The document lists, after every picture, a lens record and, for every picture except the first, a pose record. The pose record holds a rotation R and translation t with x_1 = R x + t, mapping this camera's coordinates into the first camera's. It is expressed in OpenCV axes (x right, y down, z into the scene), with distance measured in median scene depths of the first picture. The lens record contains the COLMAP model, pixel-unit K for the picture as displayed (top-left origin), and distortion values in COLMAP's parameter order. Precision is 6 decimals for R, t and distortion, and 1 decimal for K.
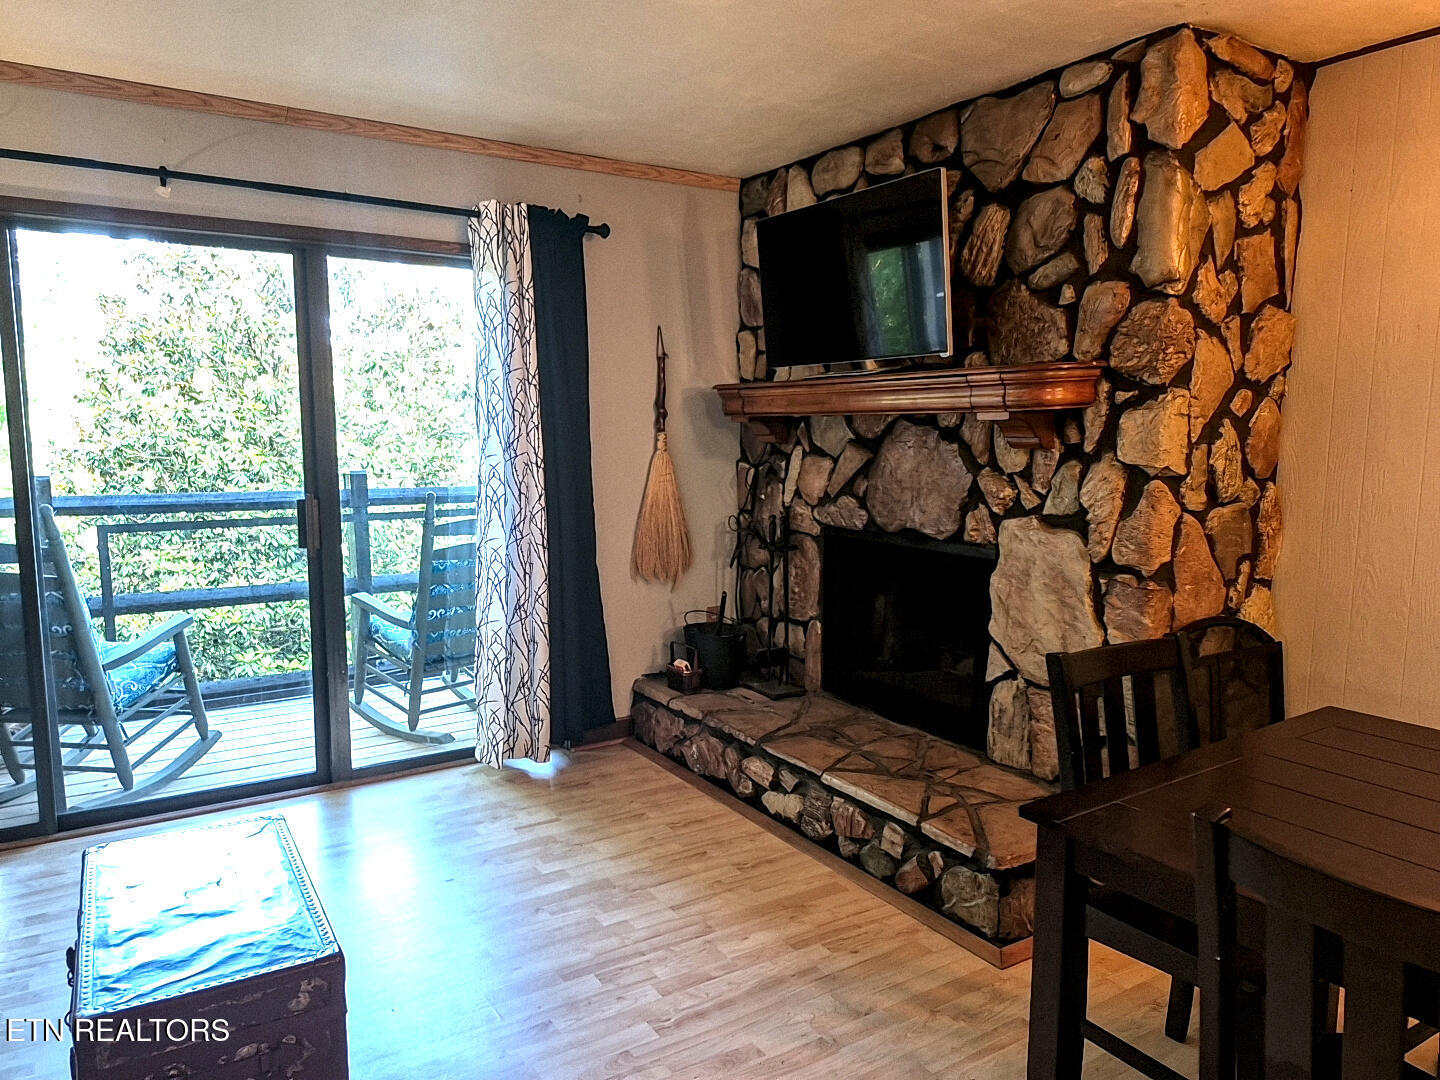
lens RADIAL K [[1003.3, 0, 721.9], [0, 1003.3, 539.0], [0, 0, 1]] dist [0.048064, -0.021395]
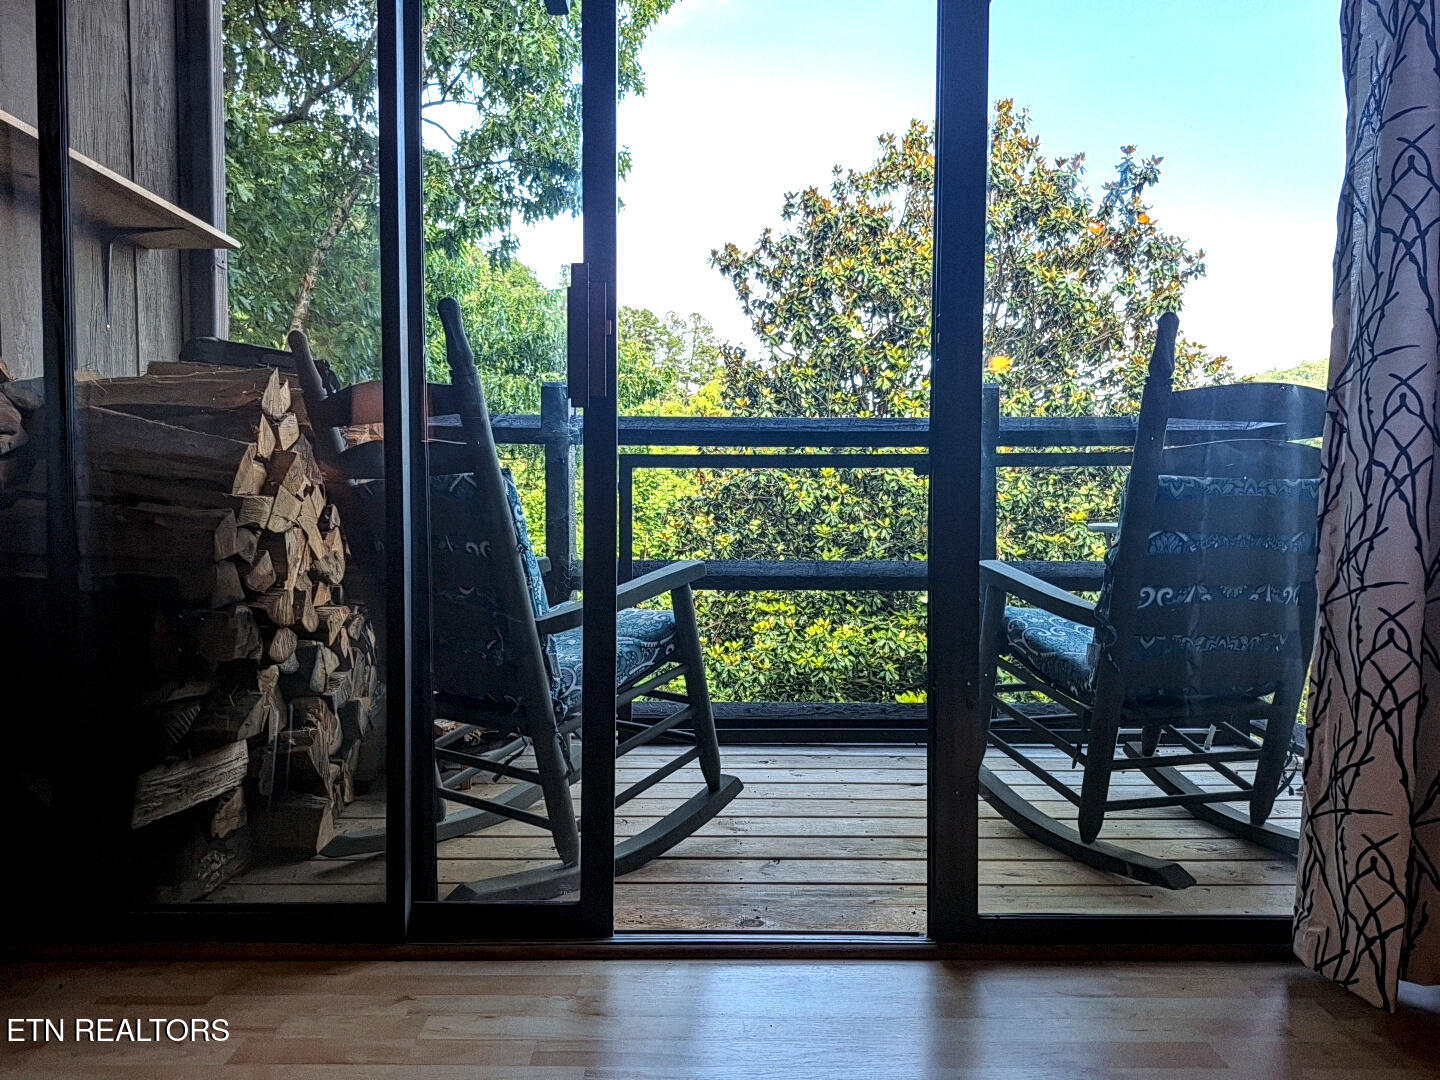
lens RADIAL K [[1003.3, 0, 718.8], [0, 1003.3, 540.2], [0, 0, 1]] dist [0.048064, -0.021395]
pose [[0.845190, 0.018517, -0.534146, -0.210072], [-0.062073, 0.996037, -0.063689, 0.093024], [0.530850, 0.086985, 0.842990, 0.511946]]
